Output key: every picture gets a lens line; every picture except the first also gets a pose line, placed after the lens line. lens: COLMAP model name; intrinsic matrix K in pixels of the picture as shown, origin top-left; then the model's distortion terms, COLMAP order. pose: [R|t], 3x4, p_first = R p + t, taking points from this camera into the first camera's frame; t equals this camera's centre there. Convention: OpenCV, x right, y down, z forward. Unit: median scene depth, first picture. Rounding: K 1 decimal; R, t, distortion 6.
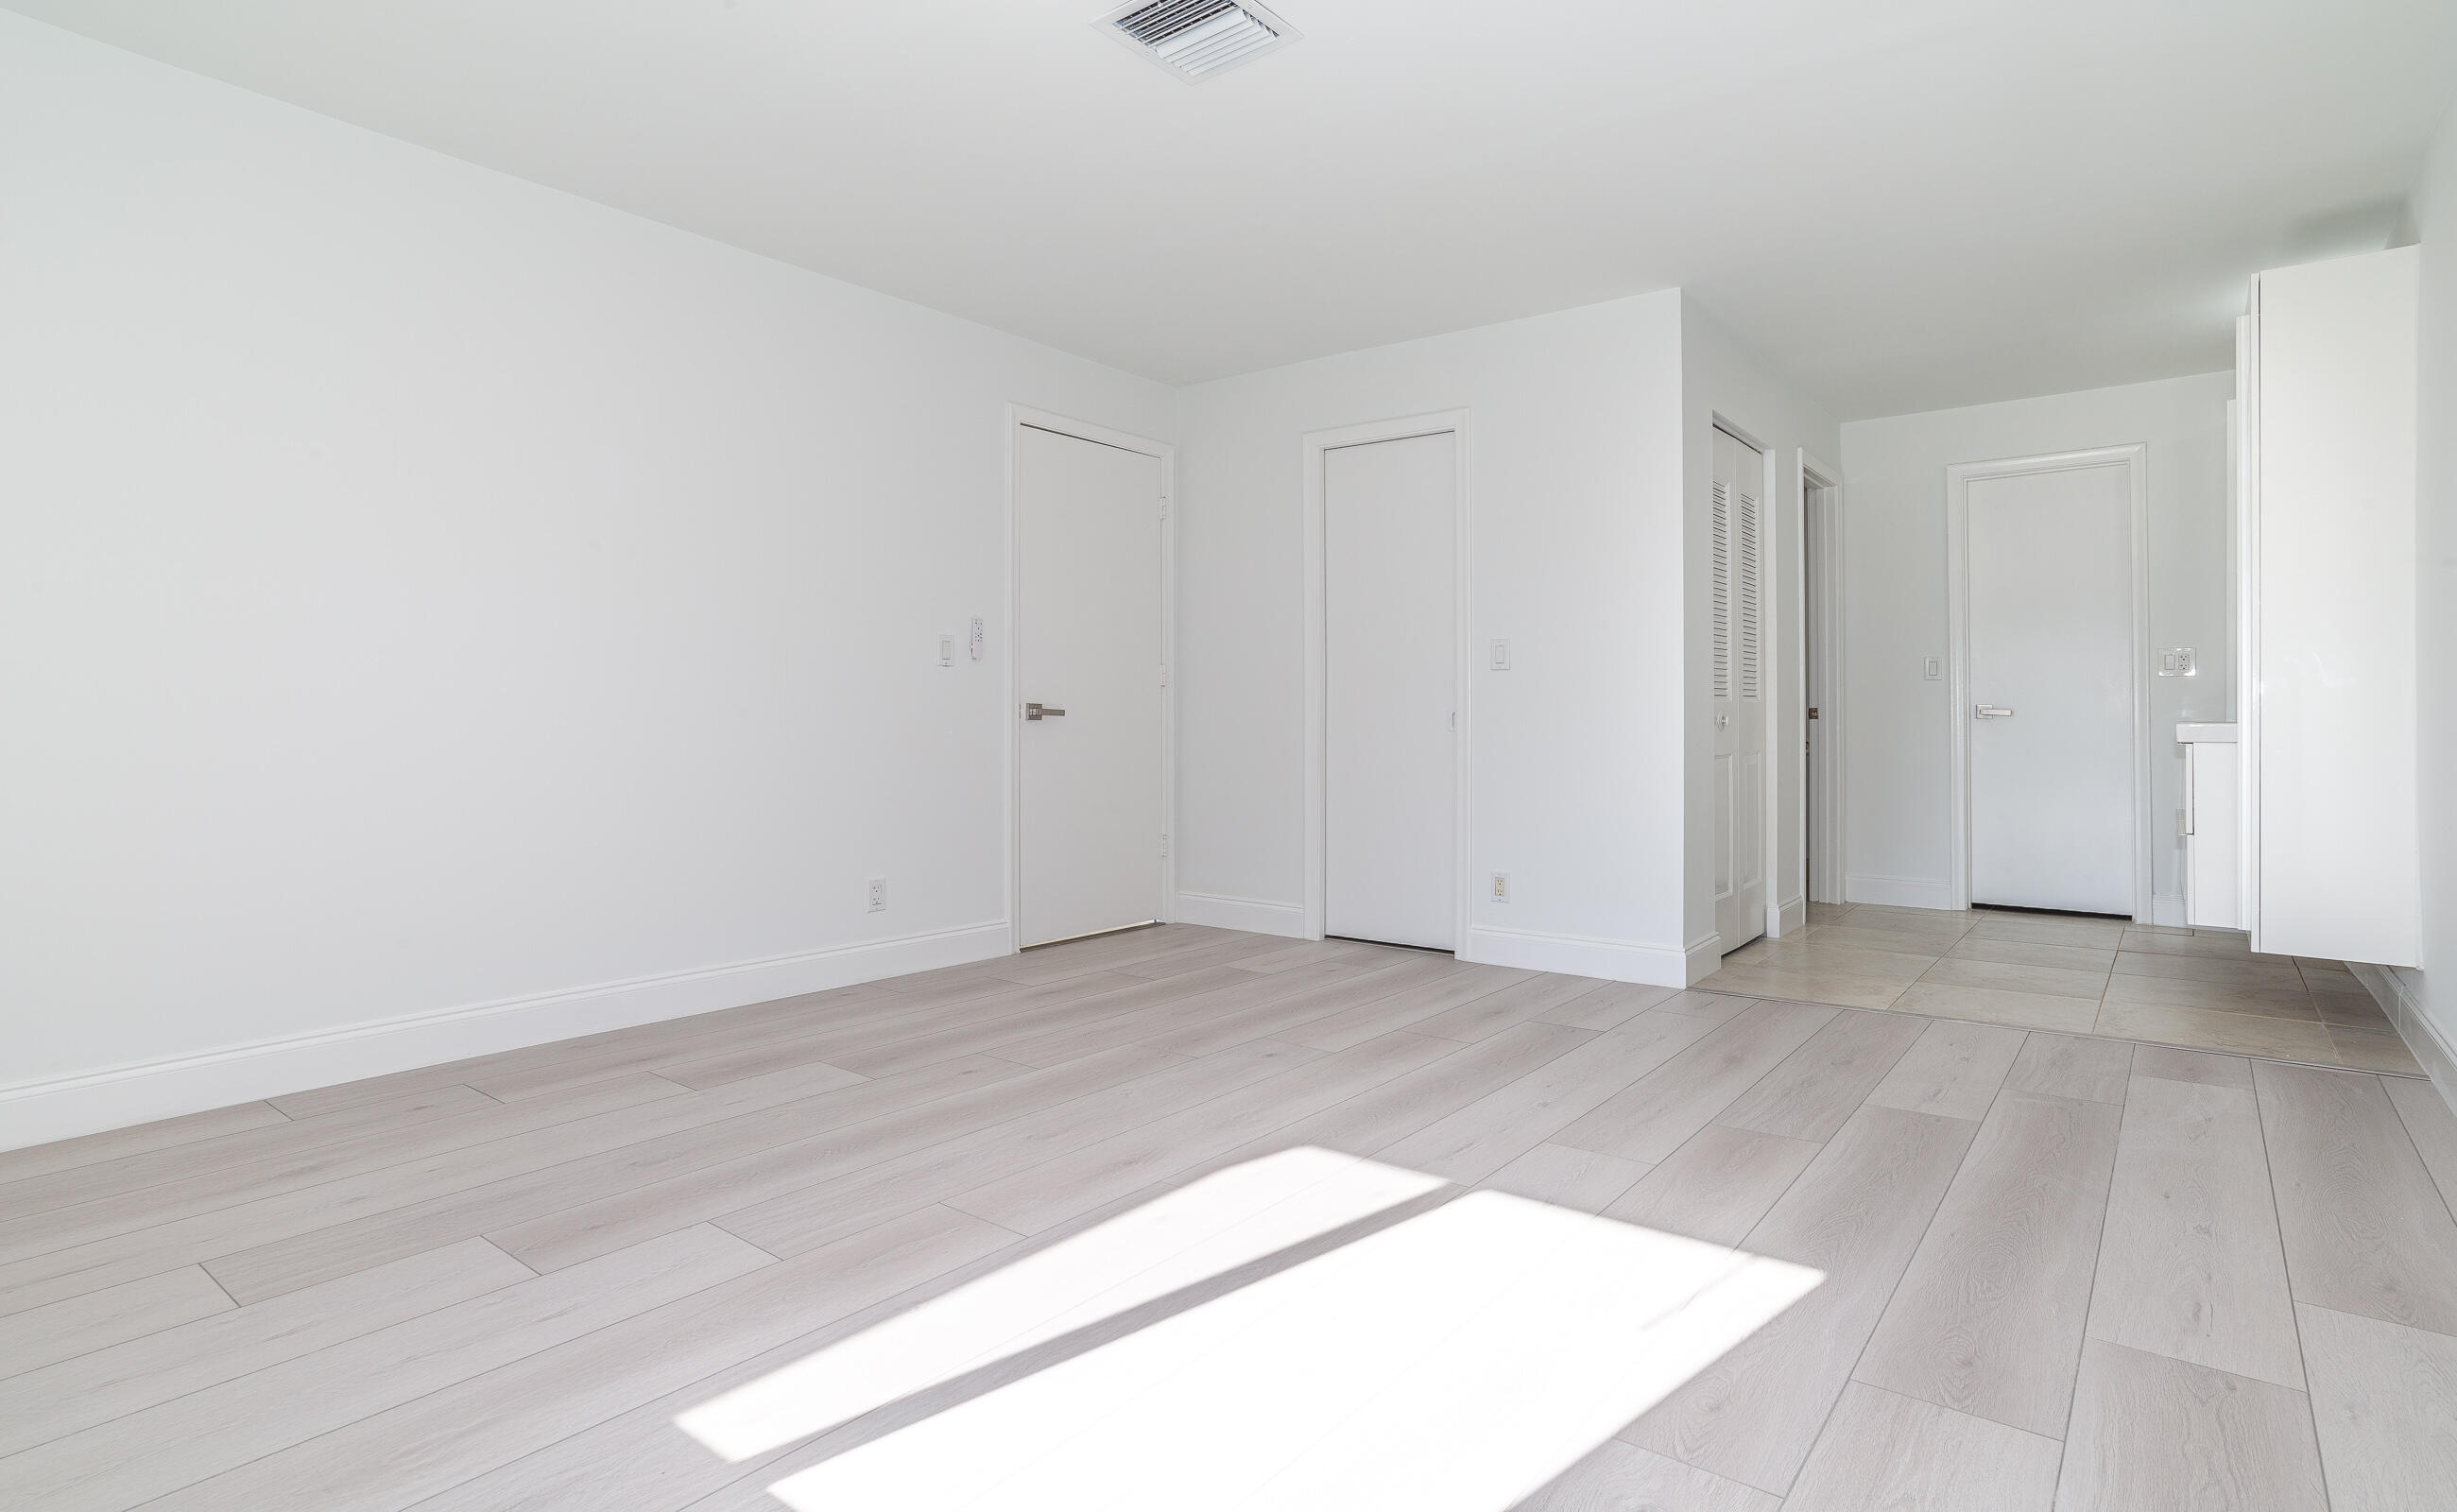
lens RADIAL K [[1236.7, 0, 1235.5], [0, 1236.7, 742.5], [0, 0, 1]] dist [-0.046189, 0.021045]
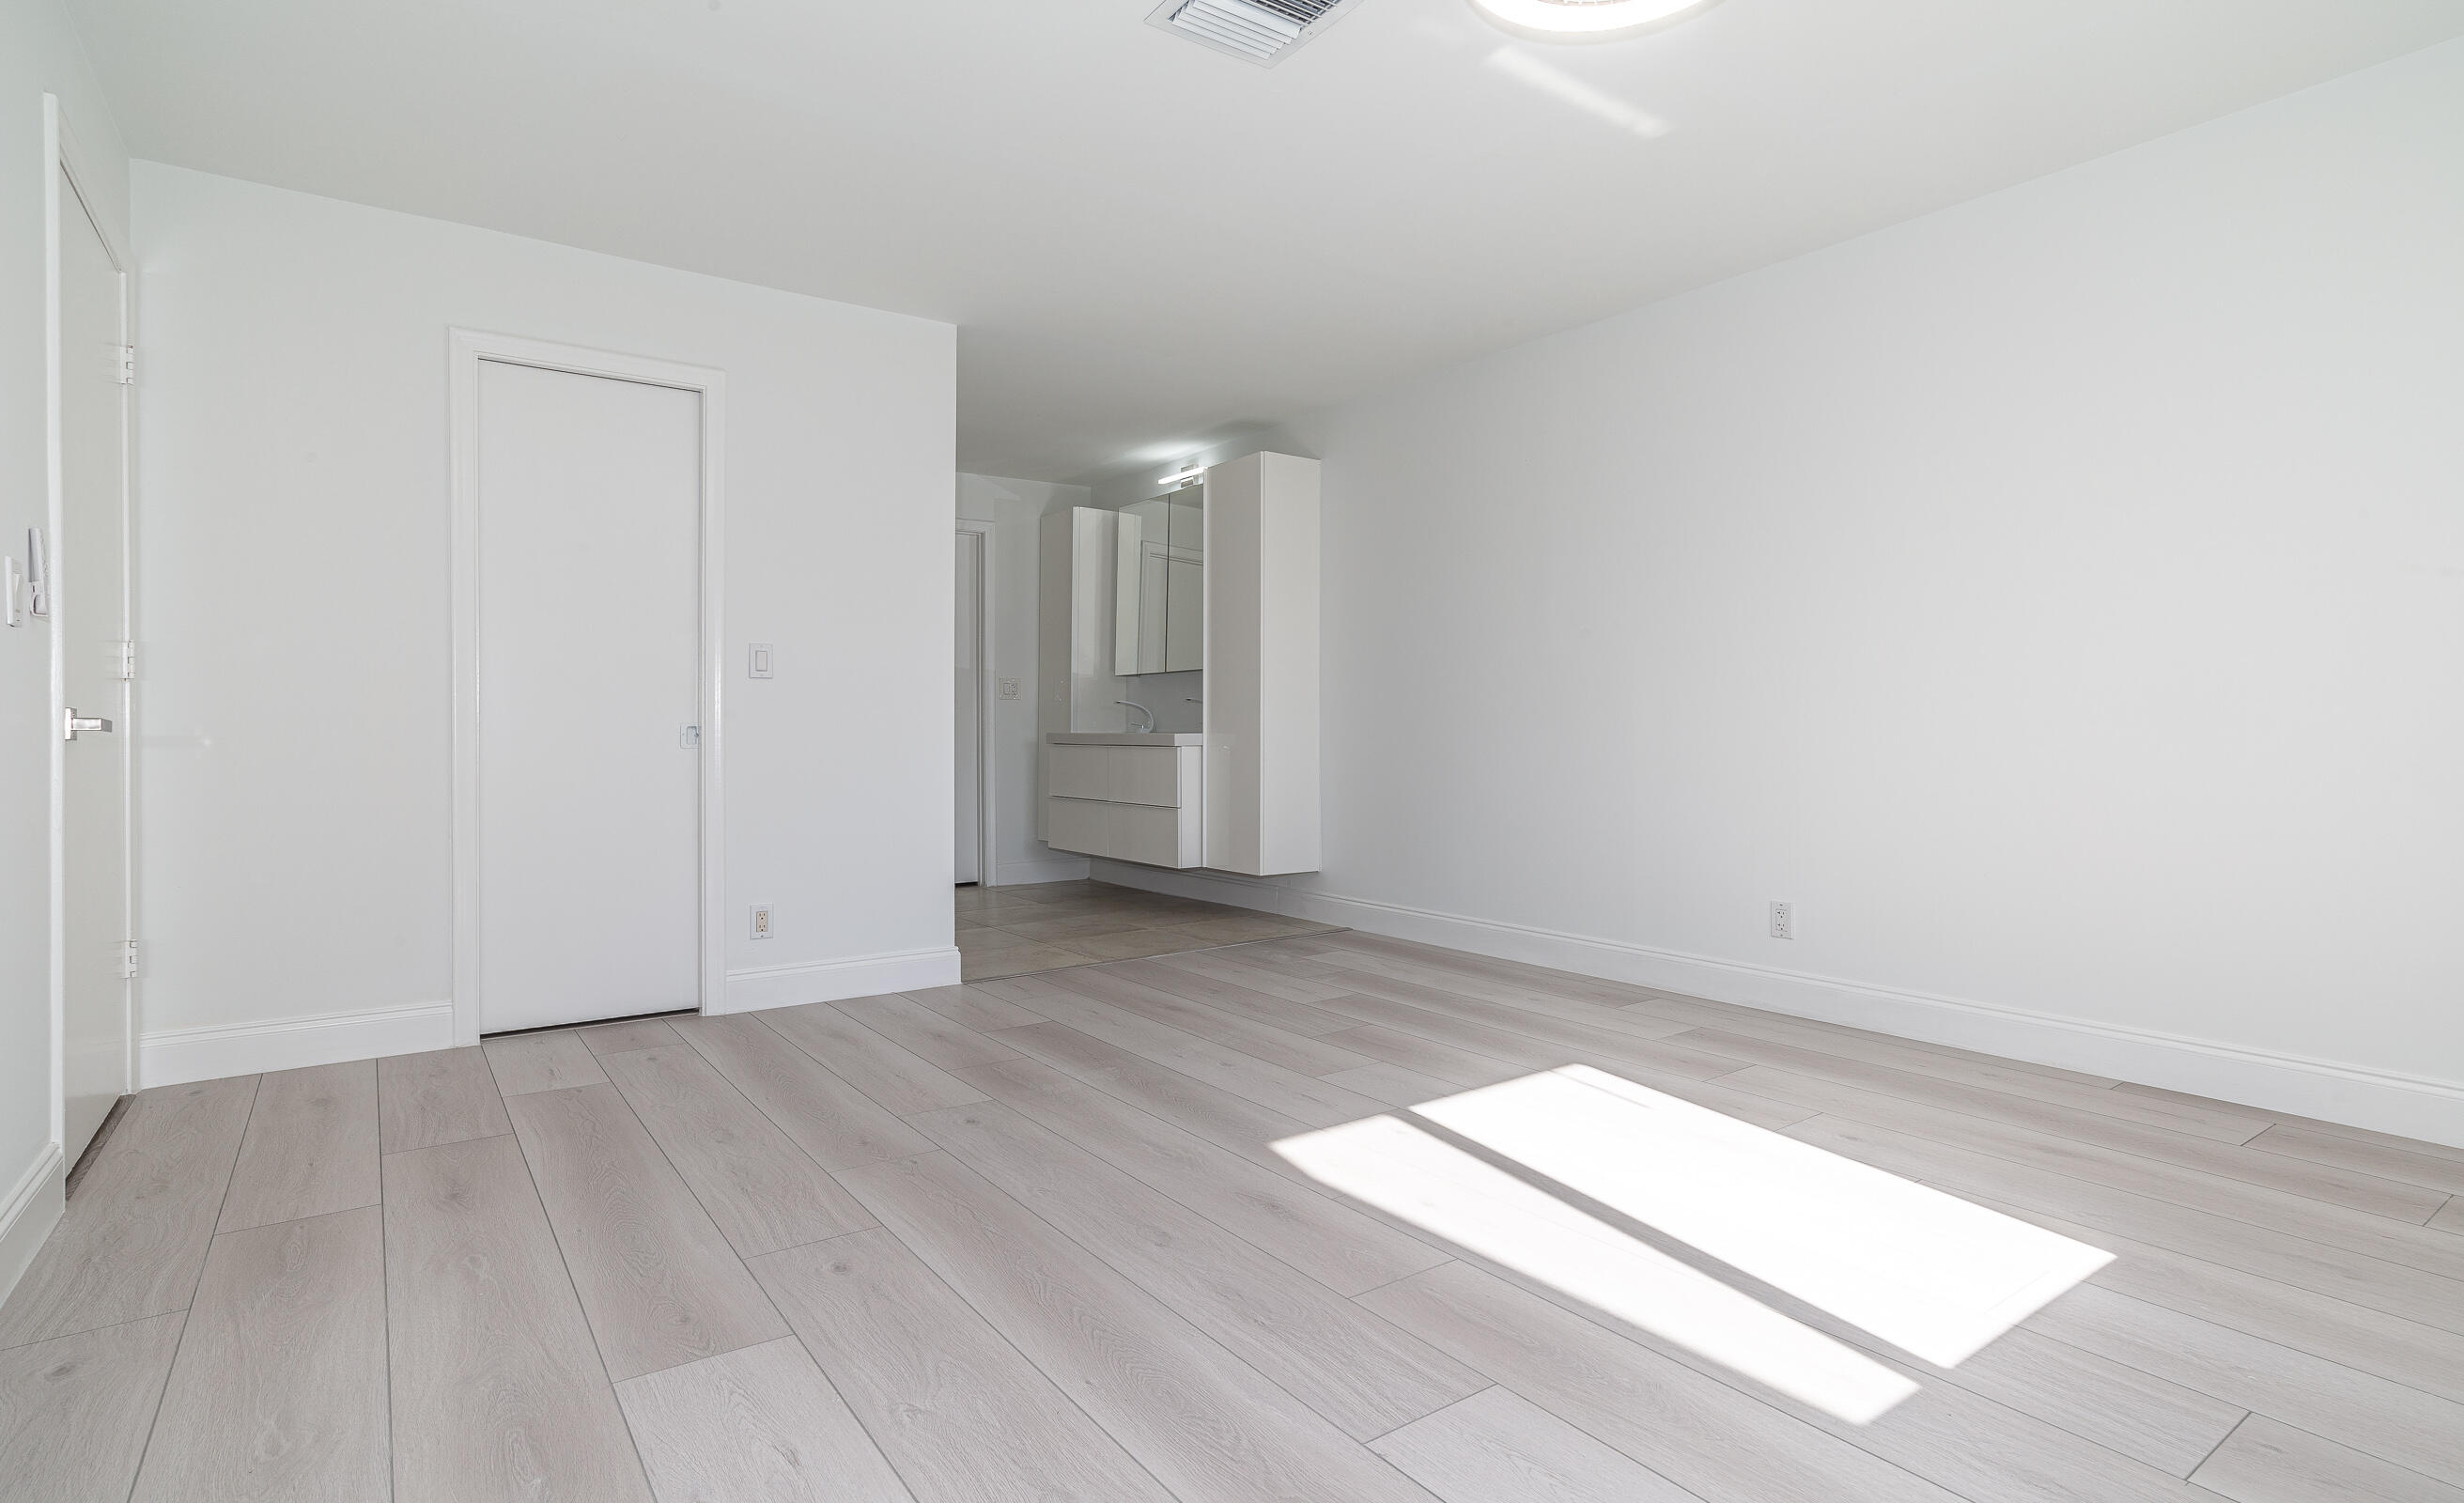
lens RADIAL K [[1218.1, 0, 1267.6], [0, 1218.1, 743.6], [0, 0, 1]] dist [-0.002236, 0.023473]
pose [[0.309094, -0.013197, 0.950940, -0.501270], [0.028230, 0.999590, 0.004696, -0.005024], [-0.950613, 0.025393, 0.309340, 0.377128]]
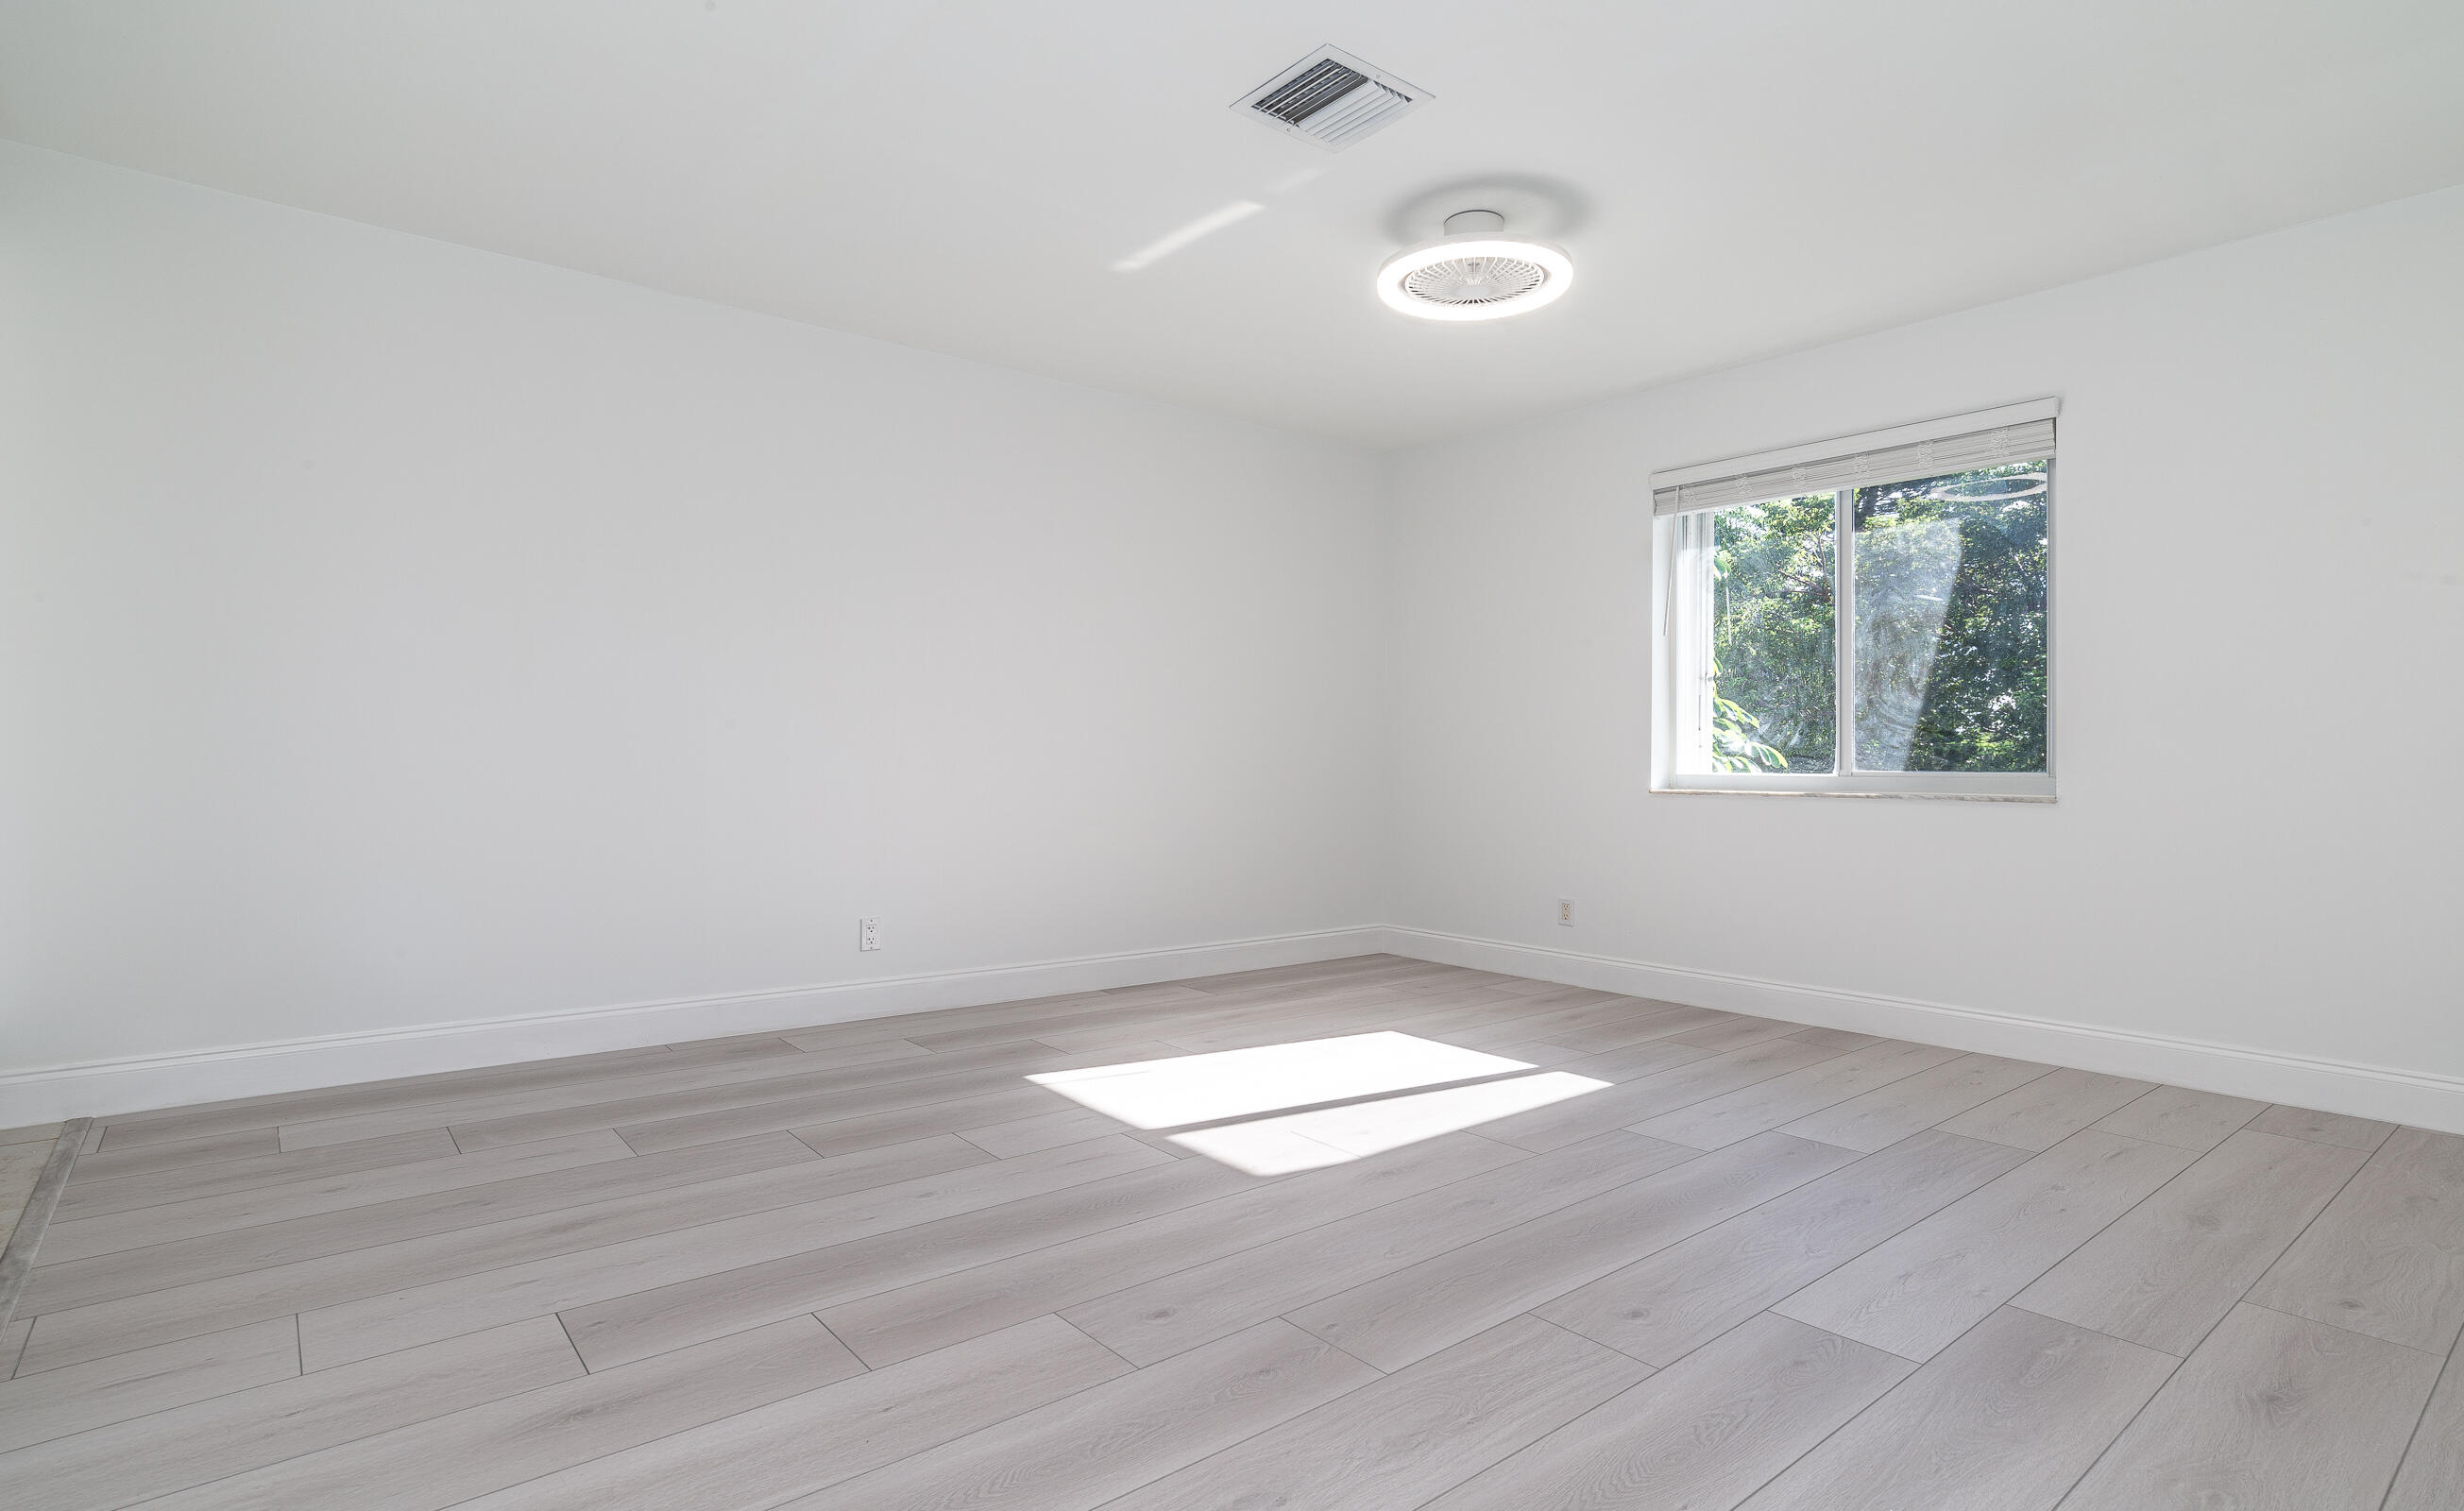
lens RADIAL K [[1240.2, 0, 1239.0], [0, 1240.2, 741.9], [0, 0, 1]] dist [-0.046189, 0.021045]
pose [[-0.963867, -0.007167, 0.266287, -0.115039], [-0.005912, 0.999967, 0.005512, -0.019023], [-0.266318, 0.003738, -0.963878, 1.104831]]
